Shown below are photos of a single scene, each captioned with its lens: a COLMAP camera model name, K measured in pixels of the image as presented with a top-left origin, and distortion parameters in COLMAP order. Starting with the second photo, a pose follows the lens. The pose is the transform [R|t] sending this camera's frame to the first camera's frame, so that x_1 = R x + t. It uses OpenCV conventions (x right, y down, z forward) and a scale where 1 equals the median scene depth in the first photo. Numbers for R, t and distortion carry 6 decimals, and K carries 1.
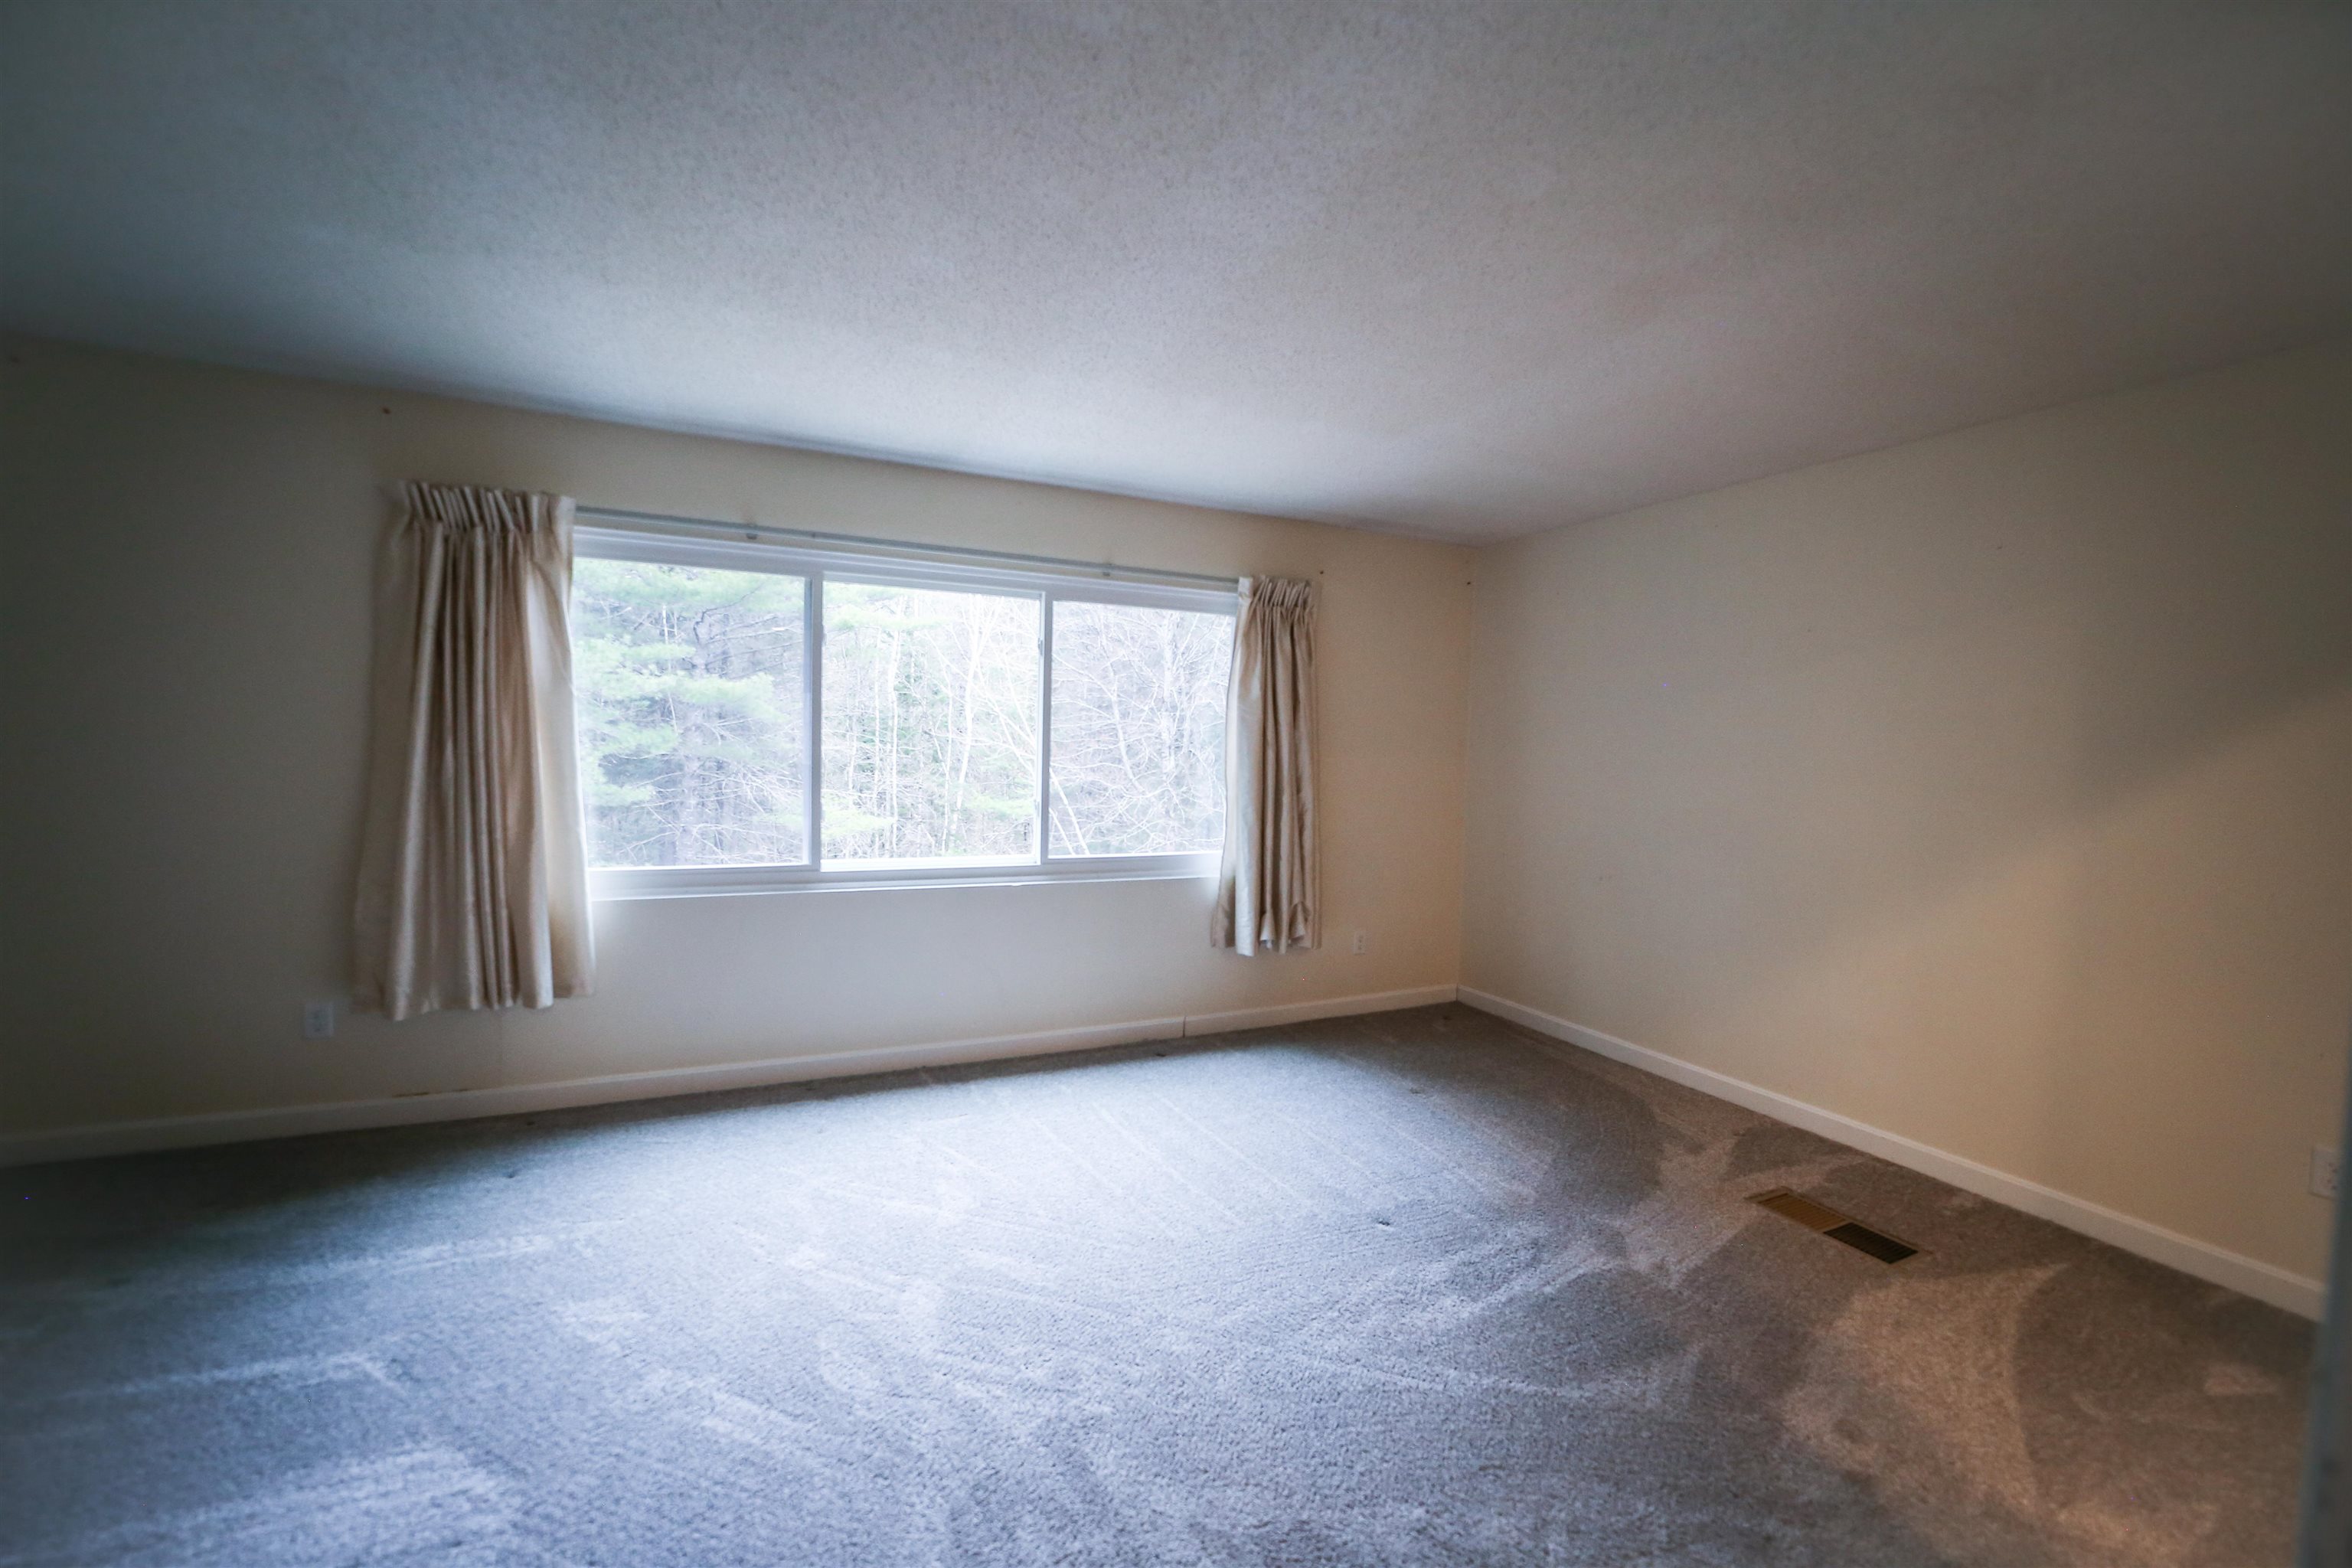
lens RADIAL K [[898.8, 0, 1164.7], [0, 898.8, 796.6], [0, 0, 1]] dist [-0.025140, 0.000531]
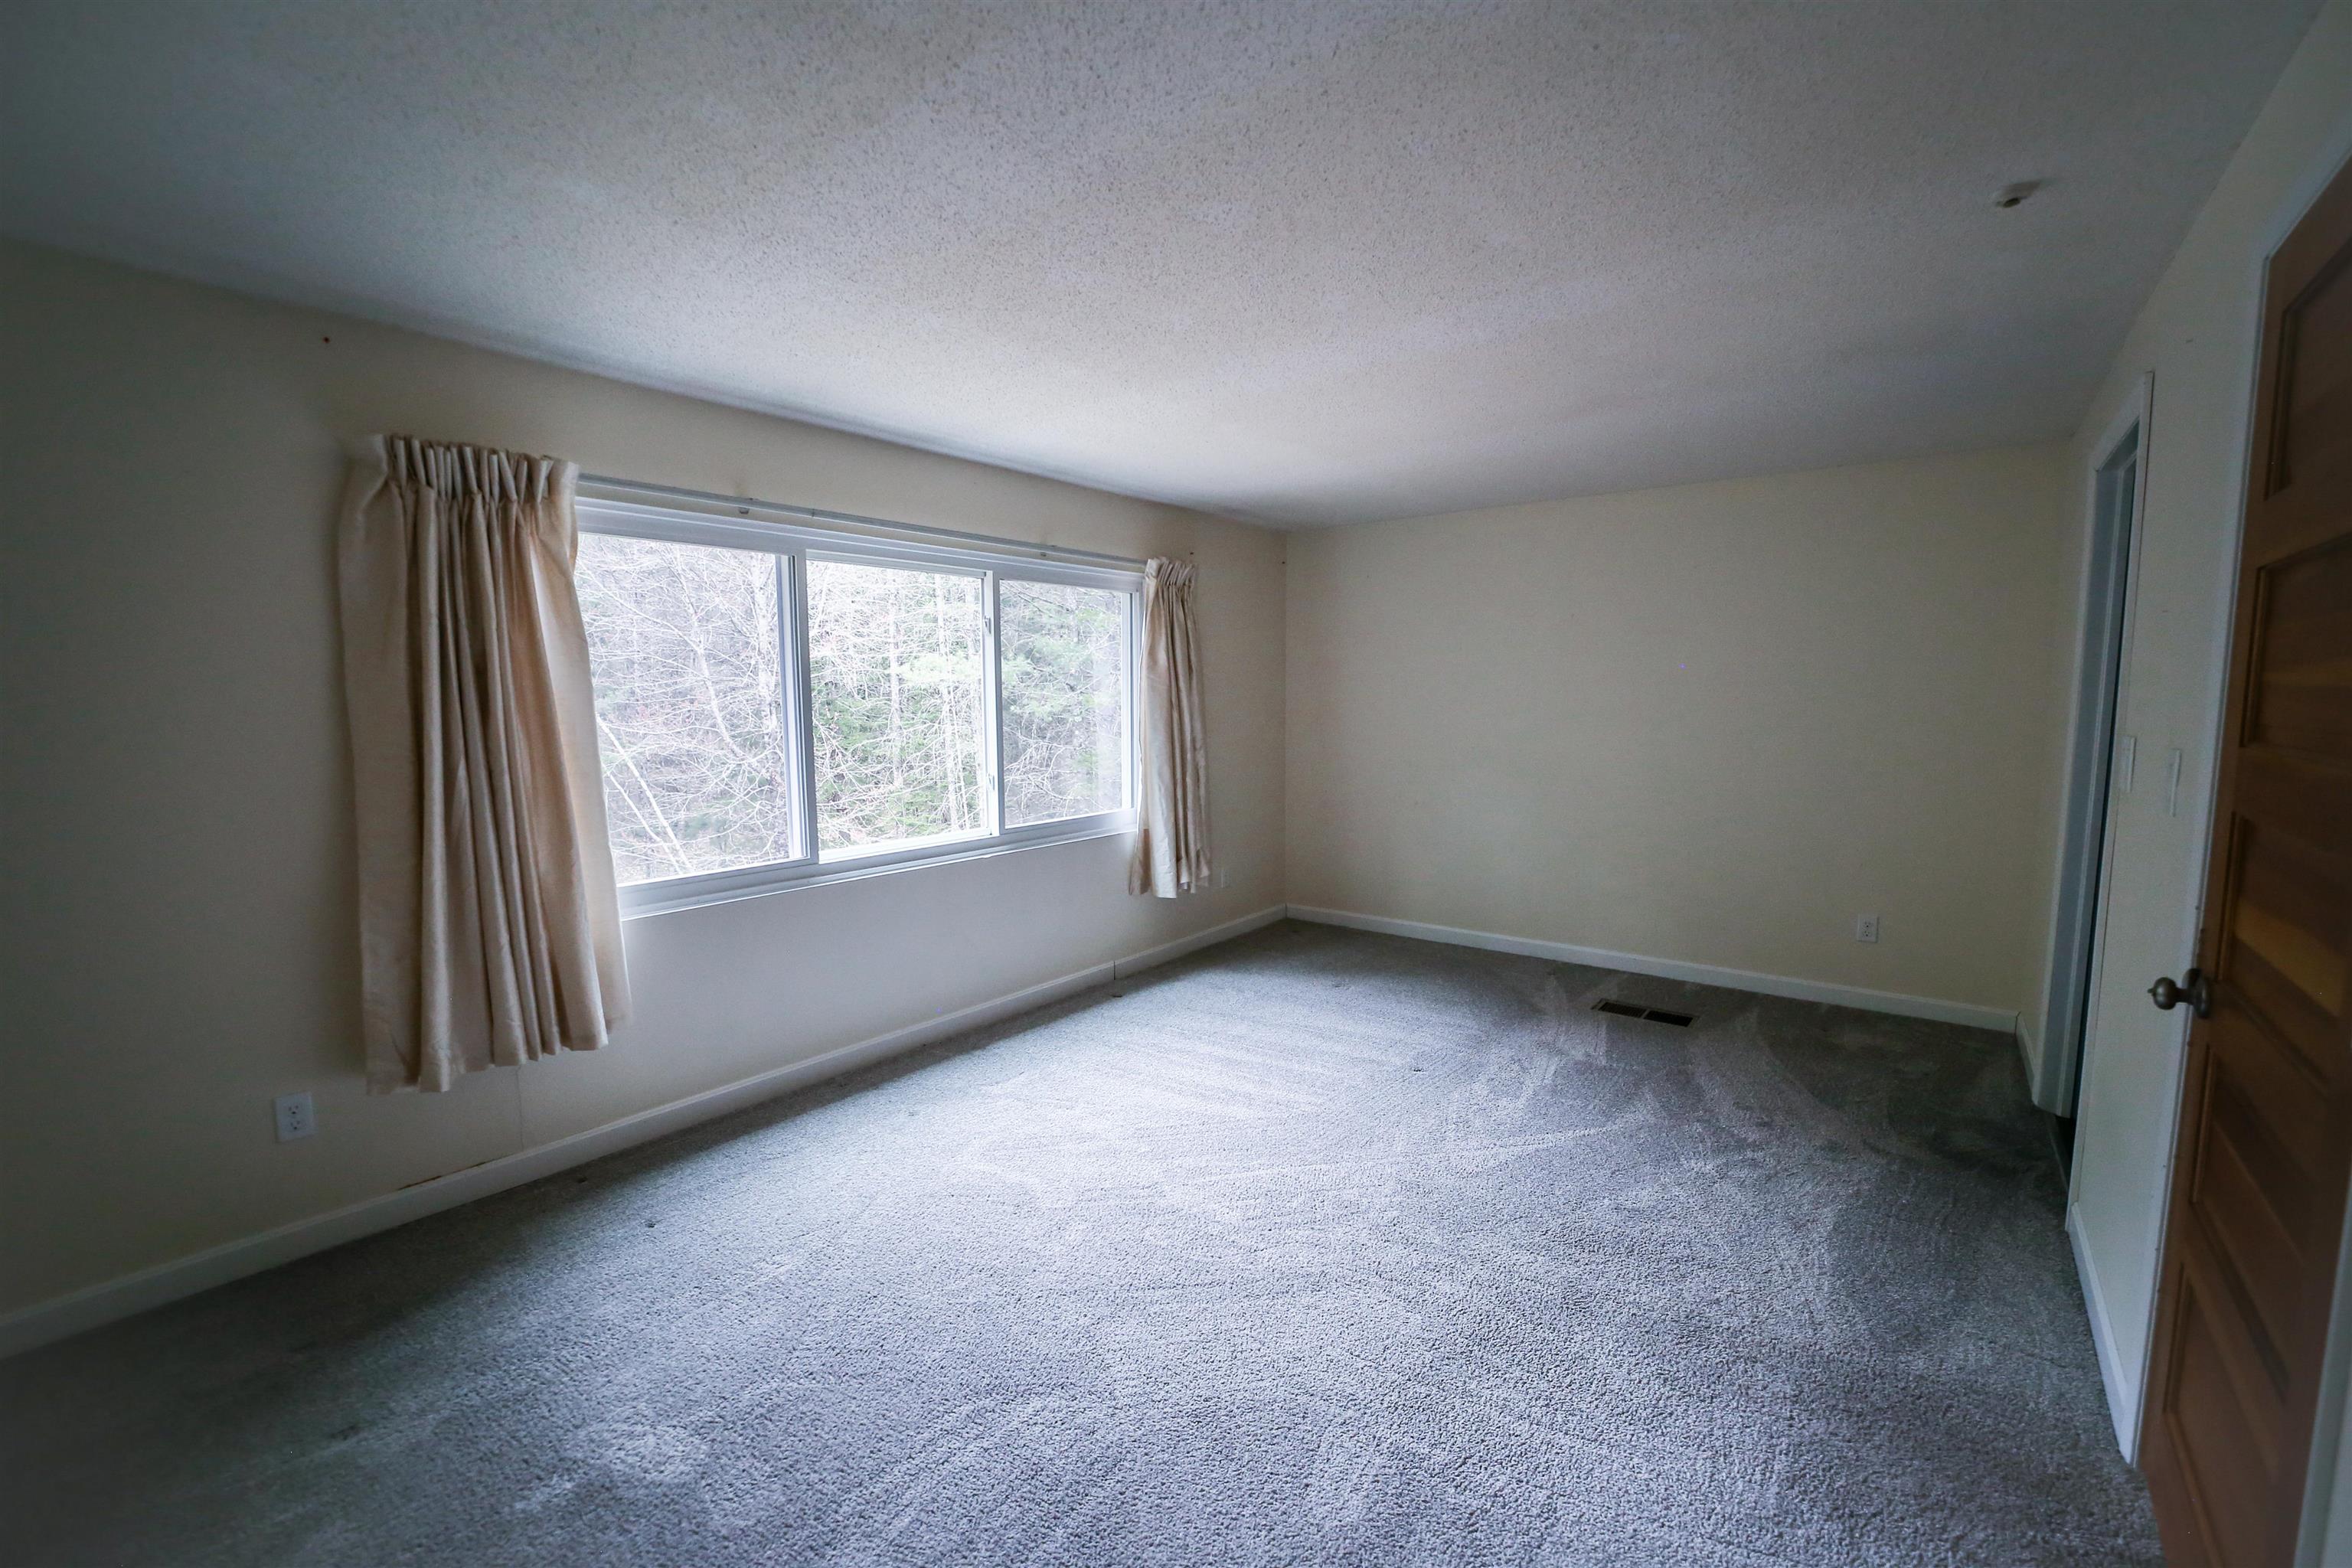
lens RADIAL K [[927.8, 0, 1182.3], [0, 927.8, 792.6], [0, 0, 1]] dist [-0.034127, 0.007678]
pose [[0.896513, -0.076223, 0.436412, -0.473087], [0.051575, 0.996347, 0.068071, -0.040896], [-0.440006, -0.038519, 0.897168, -0.061162]]
